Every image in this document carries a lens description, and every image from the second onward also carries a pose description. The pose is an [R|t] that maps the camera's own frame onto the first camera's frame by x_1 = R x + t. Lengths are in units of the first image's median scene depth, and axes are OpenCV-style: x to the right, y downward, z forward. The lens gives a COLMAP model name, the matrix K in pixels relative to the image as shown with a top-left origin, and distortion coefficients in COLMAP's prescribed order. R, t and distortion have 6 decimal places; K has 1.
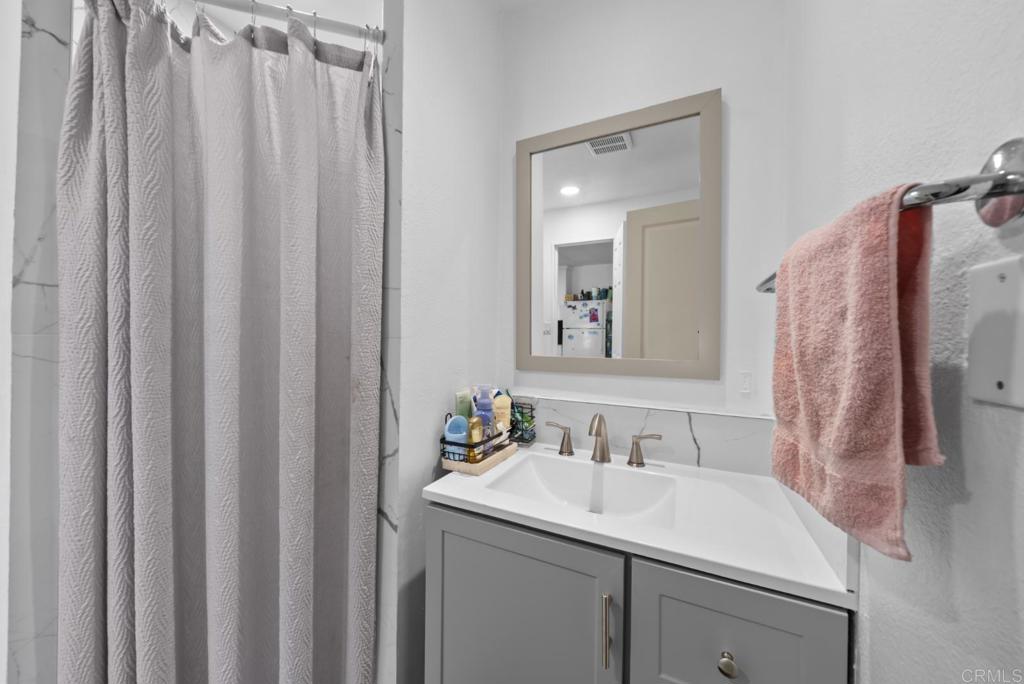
lens RADIAL K [[352.7, 0, 512.0], [0, 352.7, 339.1], [0, 0, 1]] dist [-0.007549, 0.000031]
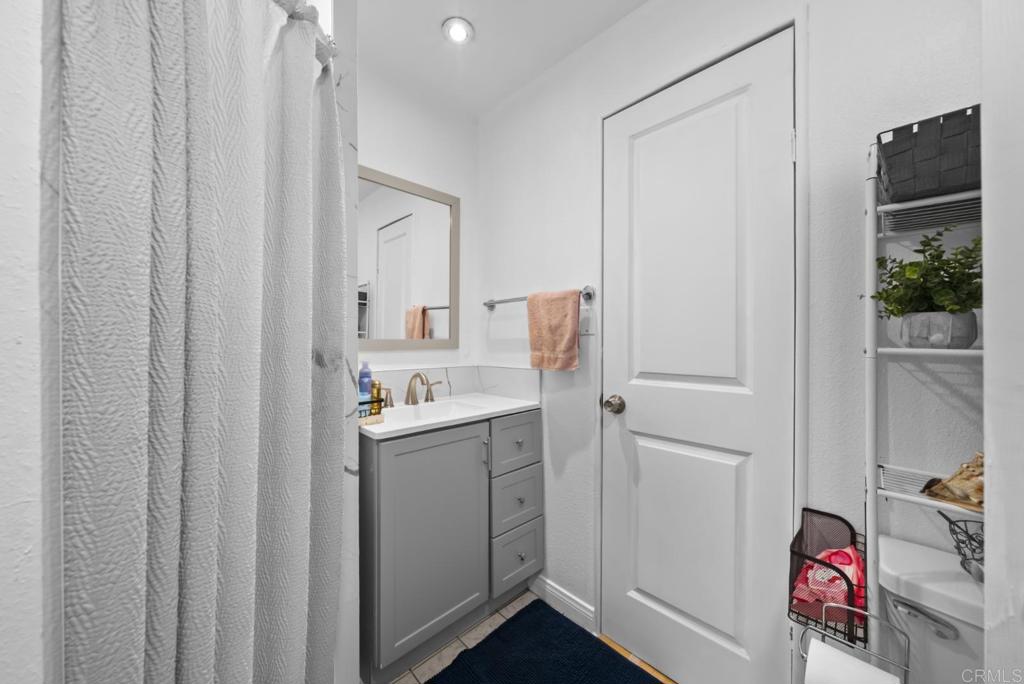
lens RADIAL K [[352.7, 0, 511.9], [0, 352.7, 339.7], [0, 0, 1]] dist [-0.007549, 0.000031]
pose [[0.343218, -0.001421, 0.939255, -1.719274], [0.009023, 0.999958, -0.001784, 0.111657], [-0.939213, 0.009087, 0.343216, 0.093751]]
